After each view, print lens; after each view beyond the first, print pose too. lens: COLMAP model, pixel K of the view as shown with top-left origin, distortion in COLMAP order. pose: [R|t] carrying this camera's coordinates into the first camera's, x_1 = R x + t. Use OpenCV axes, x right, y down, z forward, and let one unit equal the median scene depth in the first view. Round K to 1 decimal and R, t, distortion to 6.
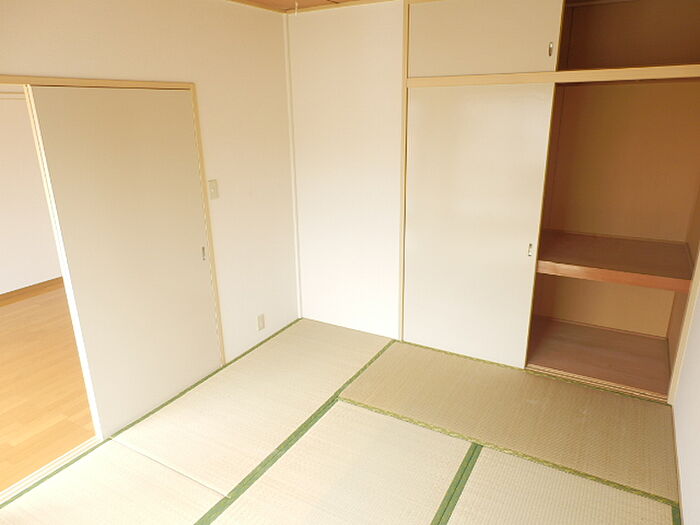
lens RADIAL K [[487.1, 0, 354.7], [0, 487.1, 256.9], [0, 0, 1]] dist [0.004152, -0.006469]
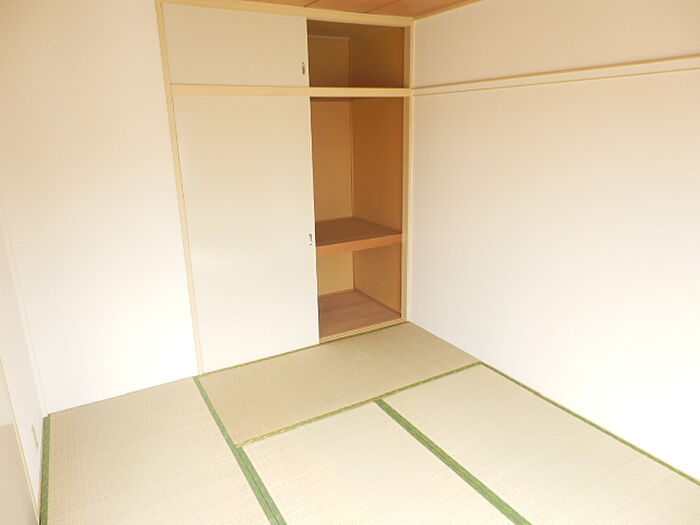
lens RADIAL K [[487.1, 0, 355.3], [0, 487.1, 268.7], [0, 0, 1]] dist [0.004152, -0.006469]
pose [[0.497674, -0.249317, 0.830759, -0.600071], [0.256474, 0.957268, 0.133641, -0.082723], [-0.828578, 0.146558, 0.540351, 0.312923]]
